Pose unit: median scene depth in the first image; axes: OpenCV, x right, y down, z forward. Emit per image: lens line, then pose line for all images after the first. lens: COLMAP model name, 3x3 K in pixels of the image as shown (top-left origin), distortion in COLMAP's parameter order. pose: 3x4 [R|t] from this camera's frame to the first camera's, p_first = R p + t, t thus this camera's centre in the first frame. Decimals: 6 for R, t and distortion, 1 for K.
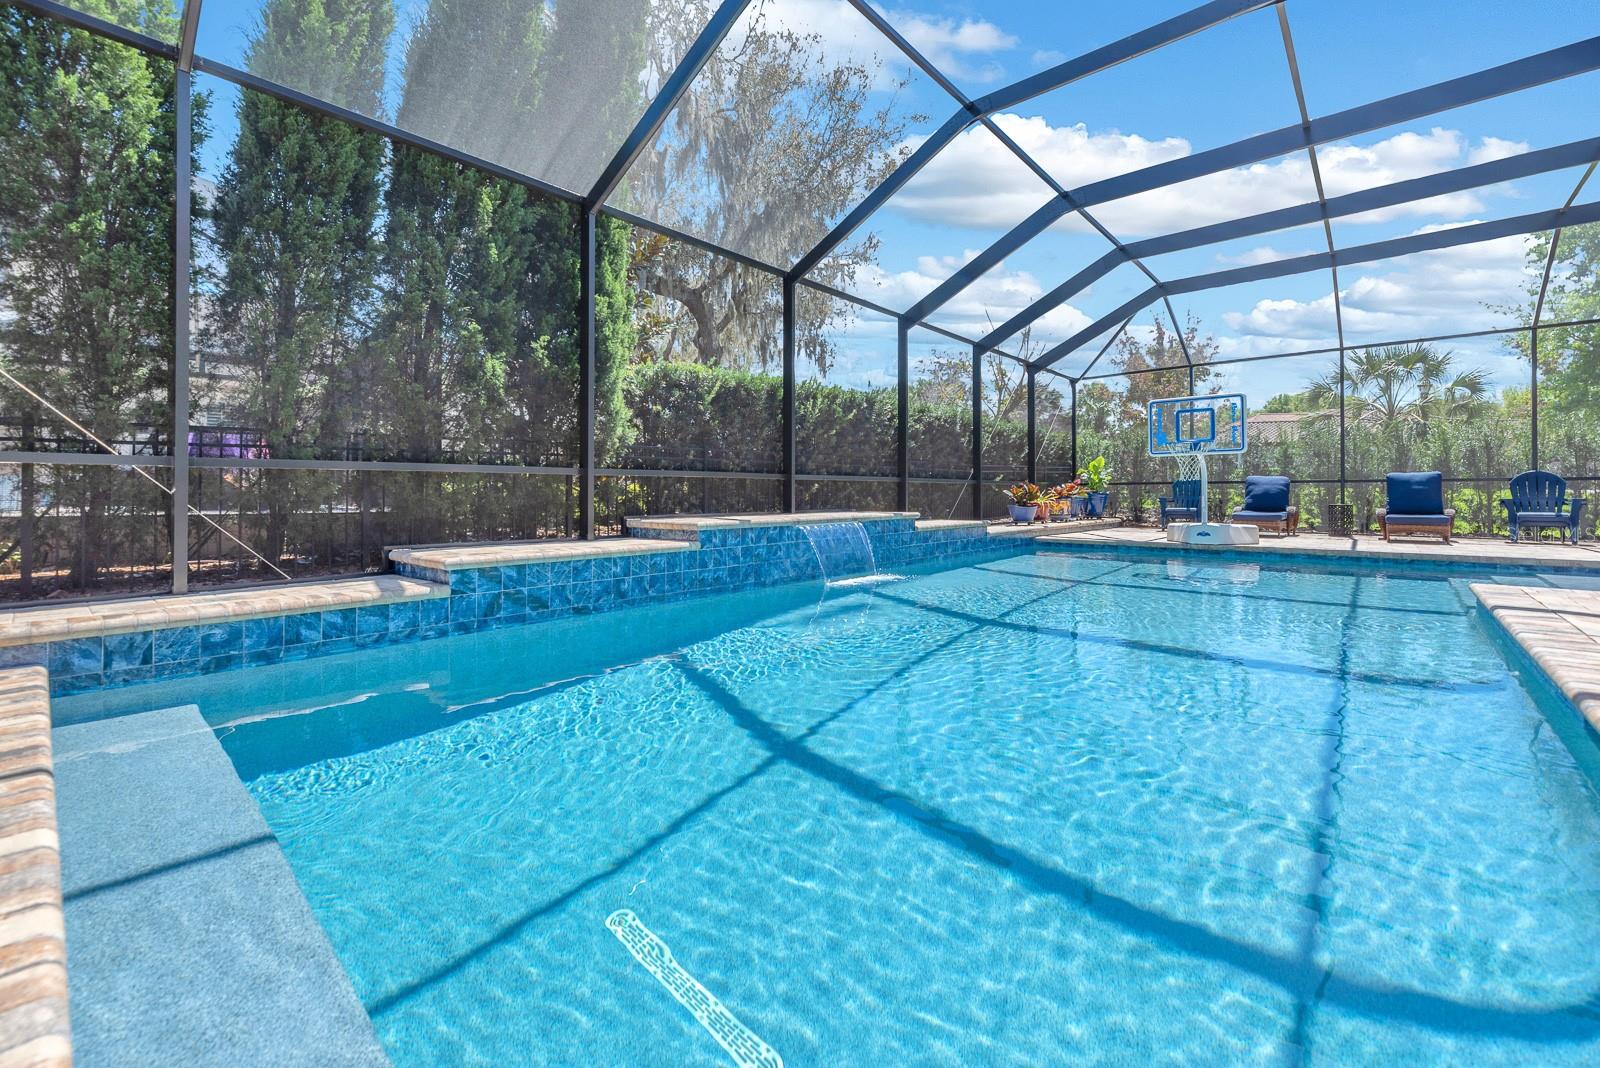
lens RADIAL K [[675.7, 0, 800.9], [0, 675.7, 510.0], [0, 0, 1]] dist [0.000669, 0.000035]
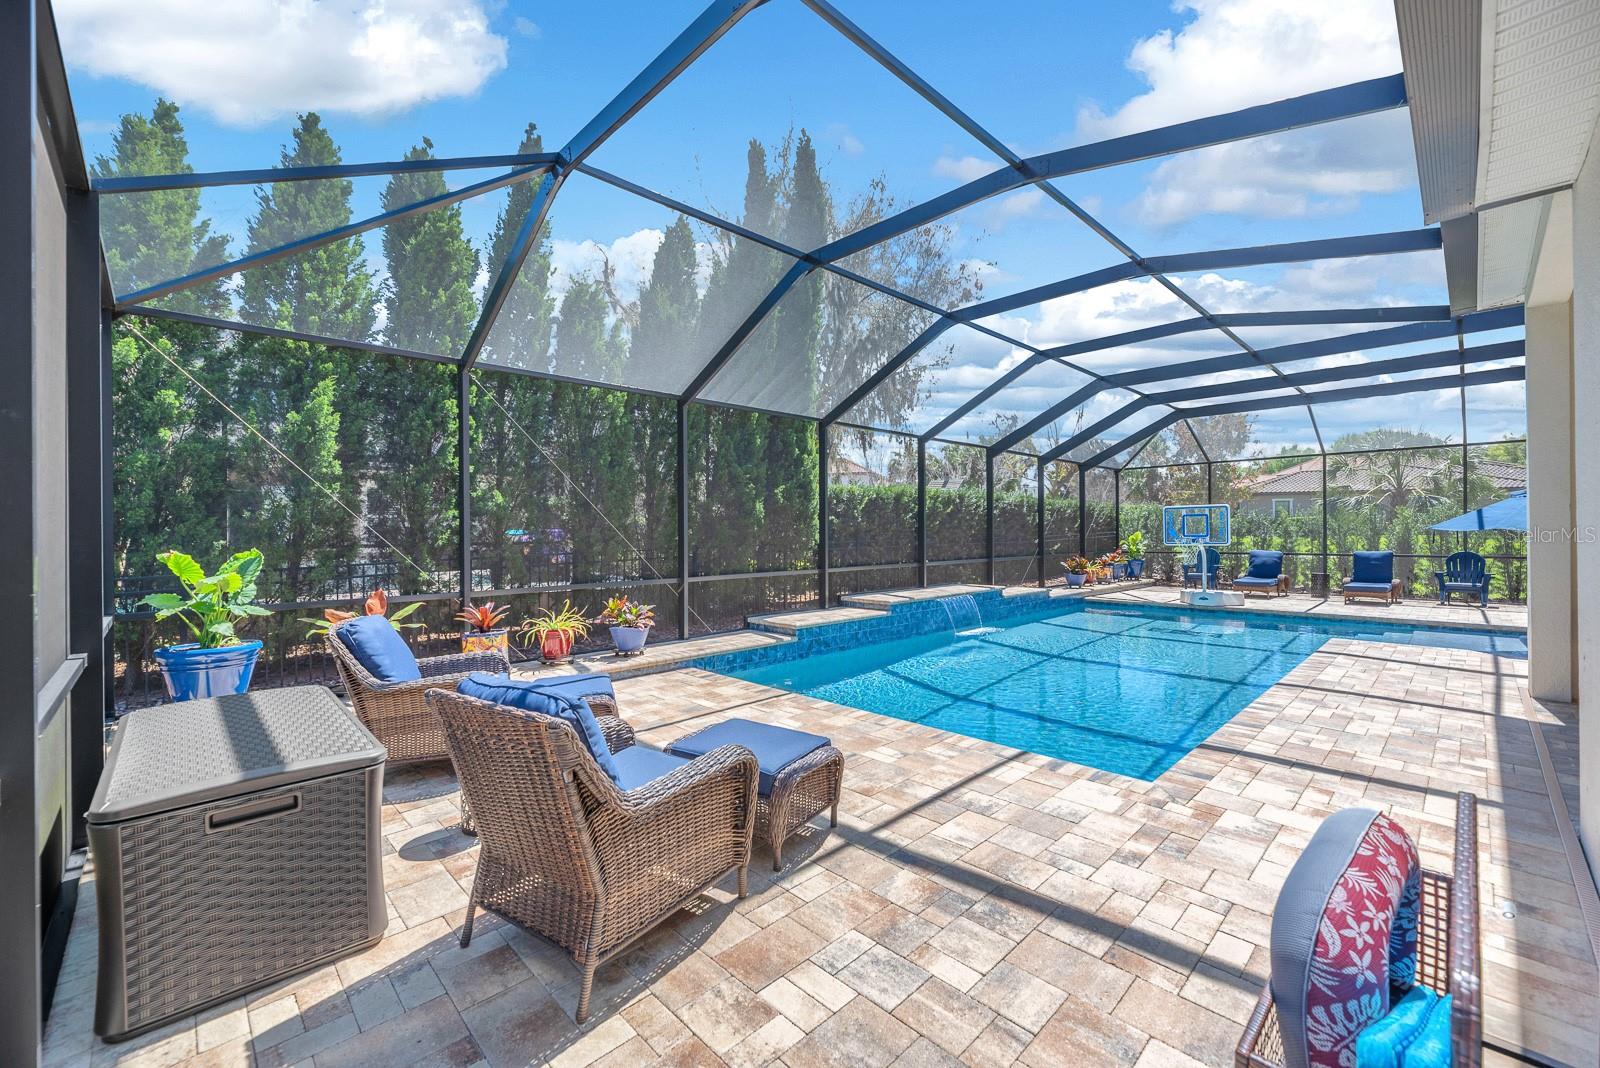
lens RADIAL K [[649.0, 0, 798.8], [0, 649.0, 553.6], [0, 0, 1]] dist [-0.000356, -0.000183]
pose [[0.995934, -0.003035, -0.090036, -0.142932], [0.003559, 0.999978, 0.005670, -0.071278], [0.090017, -0.005967, 0.995922, -0.460167]]
